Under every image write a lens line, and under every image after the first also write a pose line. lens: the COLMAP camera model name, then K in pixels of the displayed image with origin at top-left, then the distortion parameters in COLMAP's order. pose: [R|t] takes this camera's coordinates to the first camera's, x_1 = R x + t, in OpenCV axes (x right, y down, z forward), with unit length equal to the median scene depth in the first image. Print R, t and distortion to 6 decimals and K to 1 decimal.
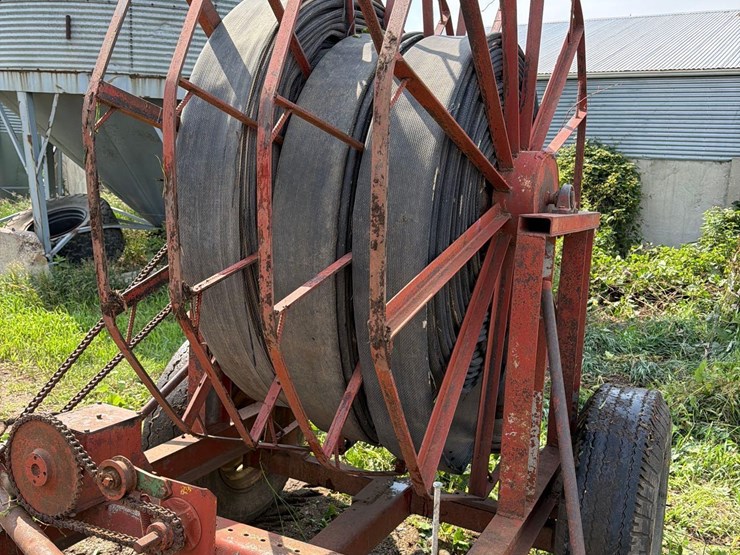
lens RADIAL K [[687.7, 0, 375.3], [0, 687.7, 273.4], [0, 0, 1]] dist [0.151424, -0.275218]
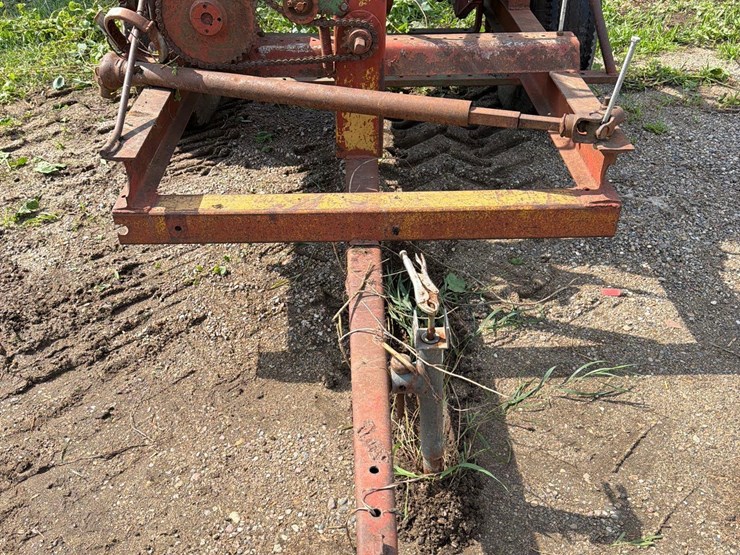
lens RADIAL K [[682.9, 0, 358.9], [0, 682.9, 287.6], [0, 0, 1]] dist [0.158384, -0.315549]
pose [[0.889682, -0.316010, 0.329551, -0.157707], [0.111178, 0.849995, 0.514924, 0.022807], [-0.442838, -0.421480, 0.791359, -0.021930]]
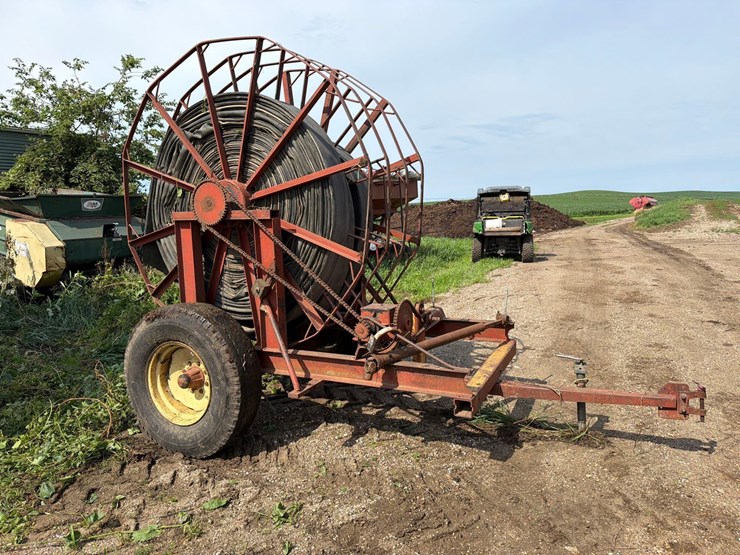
lens RADIAL K [[515.2, 0, 370.0], [0, 515.2, 282.1], [0, 0, 1]] dist [0.091496, -0.123227]
pose [[-0.008939, -0.190032, 0.981737, -0.451085], [0.166372, 0.967810, 0.188851, -0.042124], [-0.986023, 0.165021, 0.022965, 0.223240]]
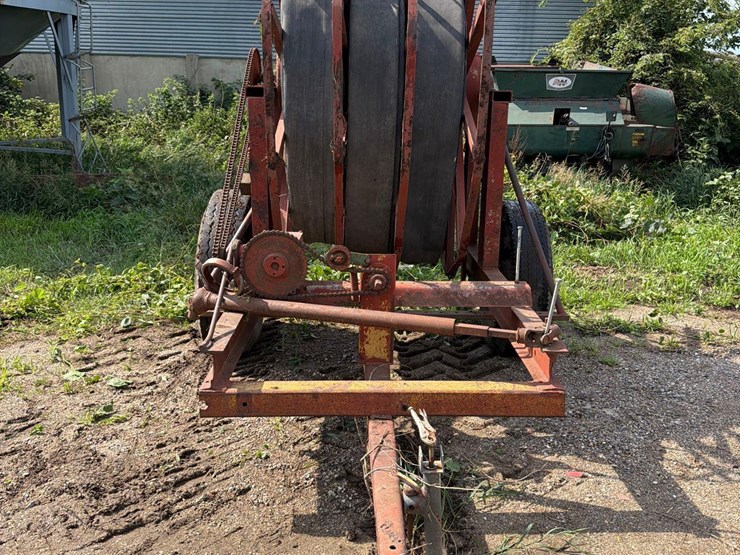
lens RADIAL K [[687.7, 0, 375.3], [0, 687.7, 273.4], [0, 0, 1]] dist [0.151424, -0.275218]
pose [[0.884540, -0.147795, 0.442431, -0.202822], [0.090063, 0.984743, 0.148895, 0.018058], [-0.457687, -0.091857, 0.884356, -0.097454]]
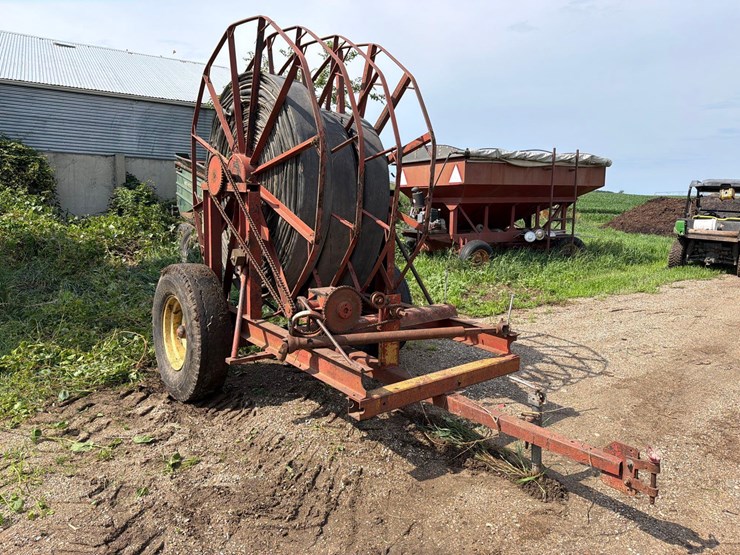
lens RADIAL K [[515.2, 0, 370.0], [0, 515.2, 282.1], [0, 0, 1]] dist [0.091496, -0.123227]
pose [[0.429778, -0.190569, 0.882595, -0.393999], [0.113734, 0.981114, 0.156458, -0.012121], [-0.895743, 0.033139, 0.443336, 0.041964]]
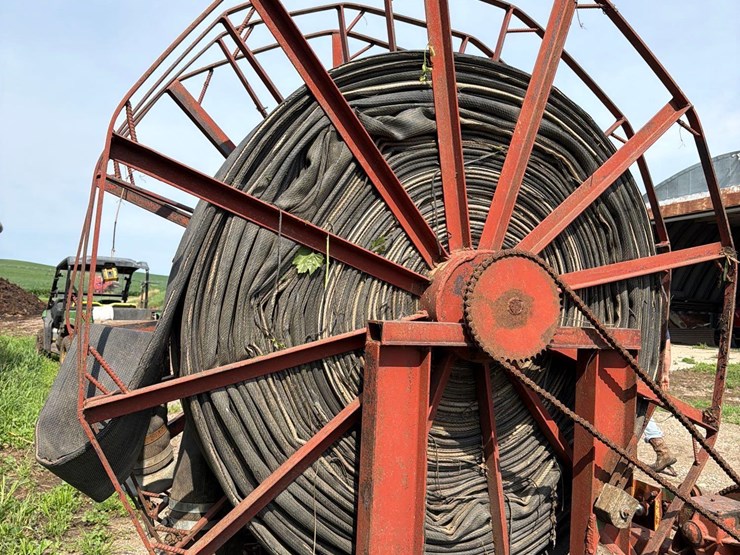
lens RADIAL K [[687.7, 0, 375.3], [0, 687.7, 273.4], [0, 0, 1]] dist [0.151424, -0.275218]
pose [[-0.771572, -0.070179, 0.632259, -0.154070], [0.002187, 0.993598, 0.112956, -0.079815], [-0.636138, 0.088536, -0.766479, 0.529673]]
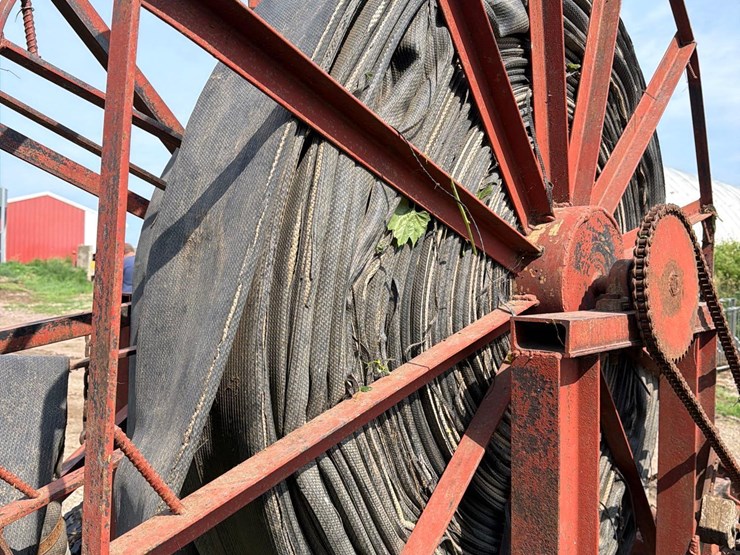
lens RADIAL K [[696.7, 0, 358.3], [0, 696.7, 265.4], [0, 0, 1]] dist [0.106736, -0.209834]
pose [[-0.966919, -0.062575, 0.247291, -0.026549], [-0.026545, 0.988864, 0.146434, -0.070654], [-0.253700, 0.135026, -0.957812, 0.505917]]
